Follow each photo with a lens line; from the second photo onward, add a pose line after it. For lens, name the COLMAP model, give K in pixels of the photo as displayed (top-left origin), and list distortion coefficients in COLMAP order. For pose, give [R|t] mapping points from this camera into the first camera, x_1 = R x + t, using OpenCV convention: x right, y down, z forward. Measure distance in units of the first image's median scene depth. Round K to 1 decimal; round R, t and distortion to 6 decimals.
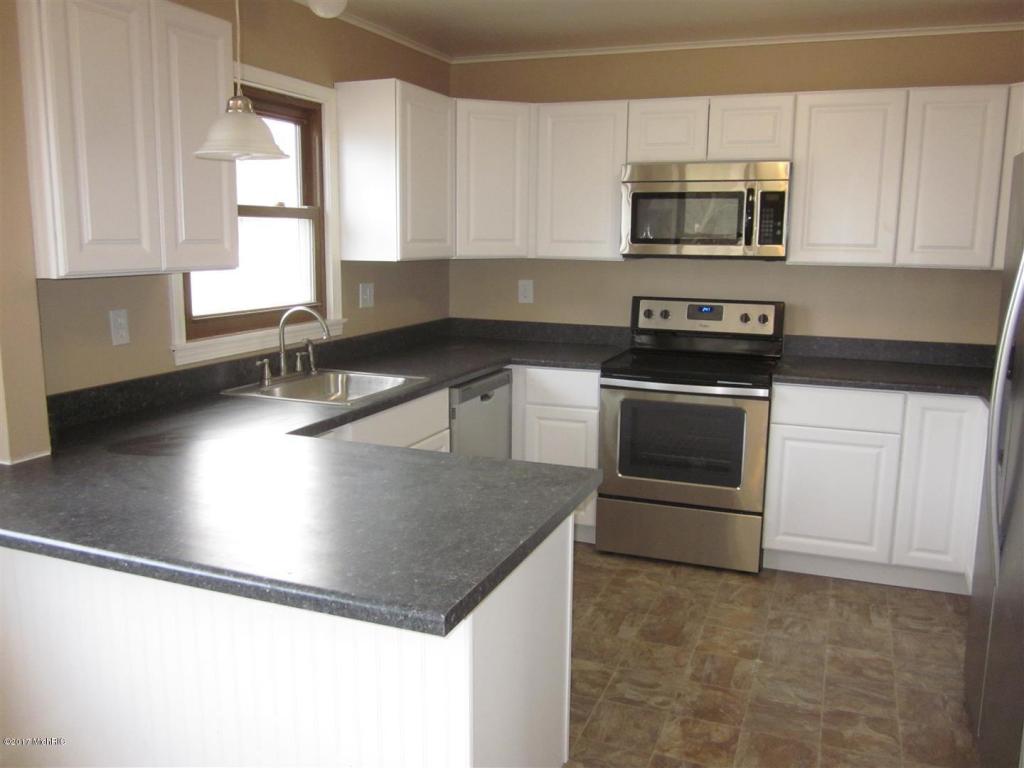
lens RADIAL K [[843.5, 0, 511.1], [0, 843.5, 388.1], [0, 0, 1]] dist [-0.050020, 0.014611]
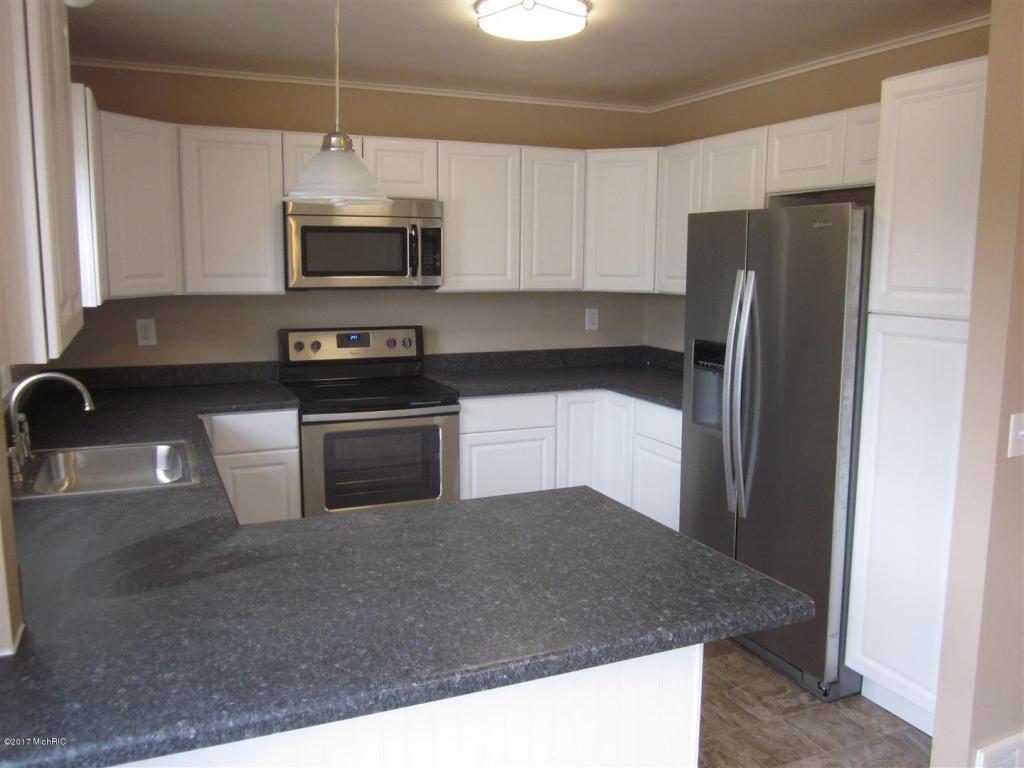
lens RADIAL K [[843.5, 0, 512.9], [0, 843.5, 385.7], [0, 0, 1]] dist [-0.050020, 0.014611]
pose [[0.701135, -0.110012, 0.704491, -0.421991], [0.125833, 0.991609, 0.029614, -0.046249], [-0.701838, 0.067885, 0.709095, 0.145641]]
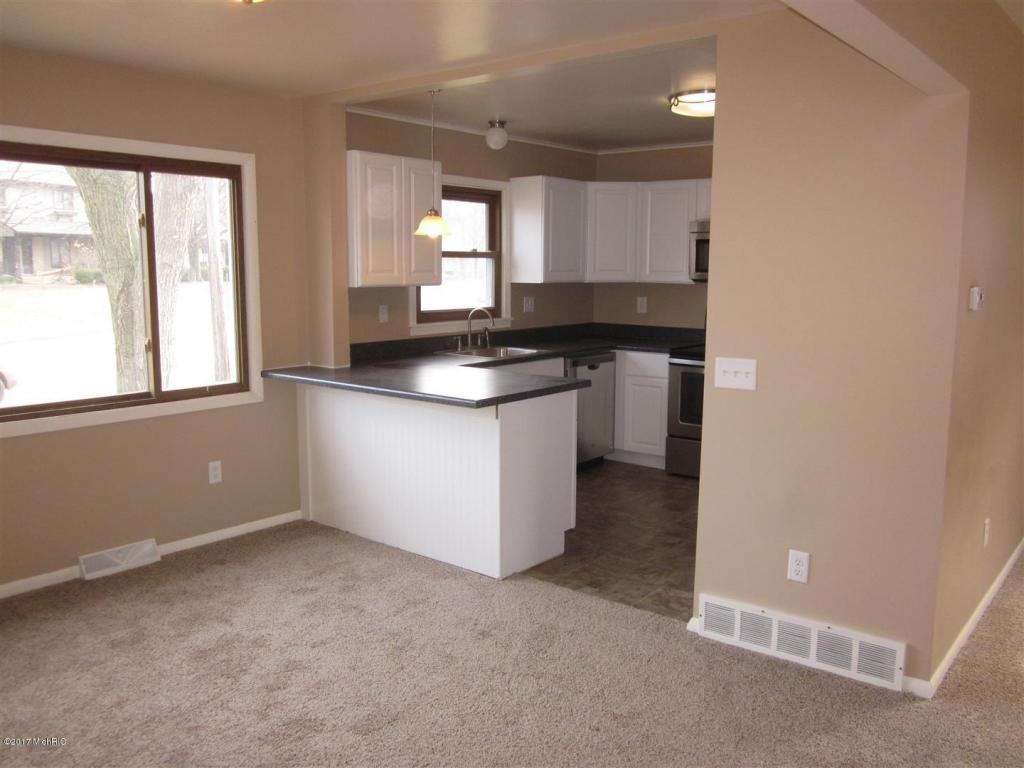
lens RADIAL K [[843.5, 0, 506.1], [0, 843.5, 385.0], [0, 0, 1]] dist [-0.050020, 0.014611]
pose [[0.951944, 0.036334, -0.304109, 0.308235], [-0.048370, 0.998312, -0.032137, 0.105950], [0.302428, 0.045302, 0.952095, -0.590856]]
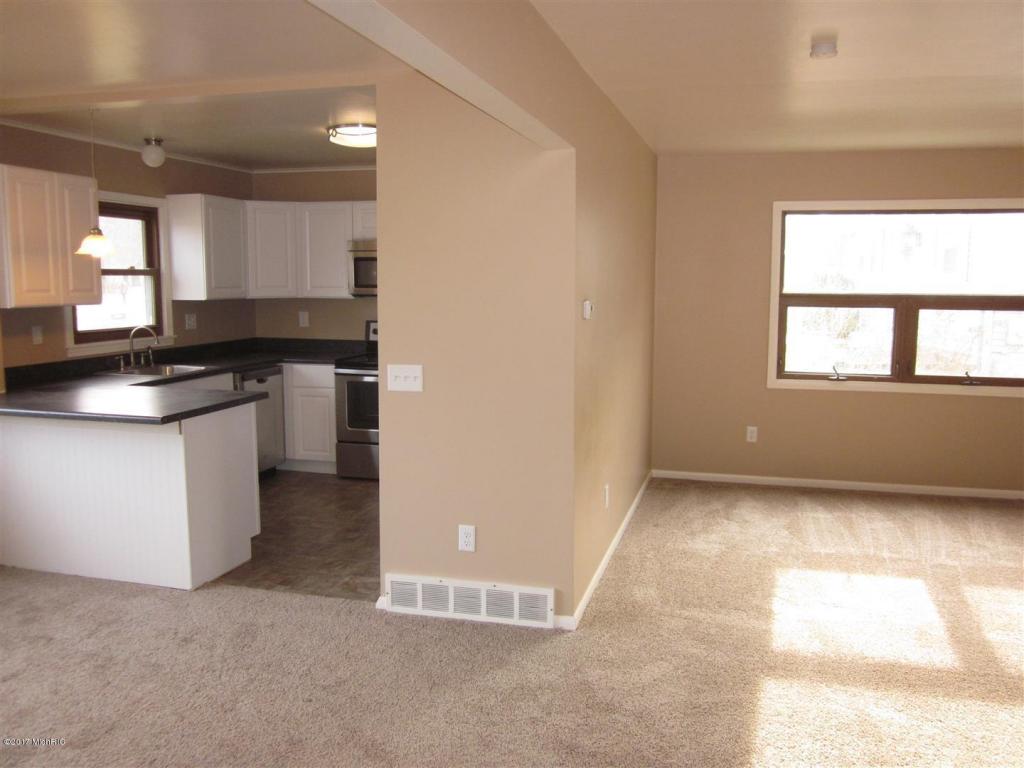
lens RADIAL K [[843.5, 0, 504.3], [0, 843.5, 390.0], [0, 0, 1]] dist [-0.050020, 0.014611]
pose [[0.994979, -0.019910, 0.098084, 0.288032], [0.024434, 0.998682, -0.045140, 0.117030], [-0.097056, 0.047310, 0.994154, -0.702851]]
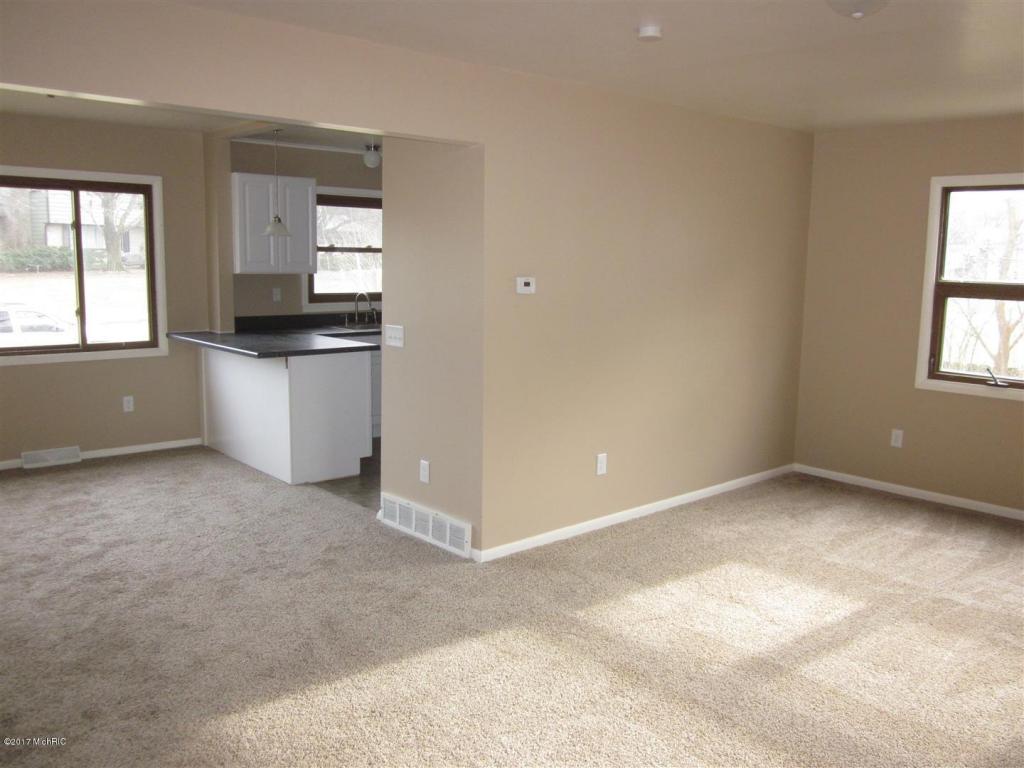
lens RADIAL K [[843.5, 0, 505.0], [0, 843.5, 380.4], [0, 0, 1]] dist [-0.050020, 0.014611]
pose [[0.890140, 0.071888, -0.449982, 0.985265], [-0.089525, 0.995822, -0.018007, 0.128230], [0.446807, 0.056314, 0.892856, -0.731390]]
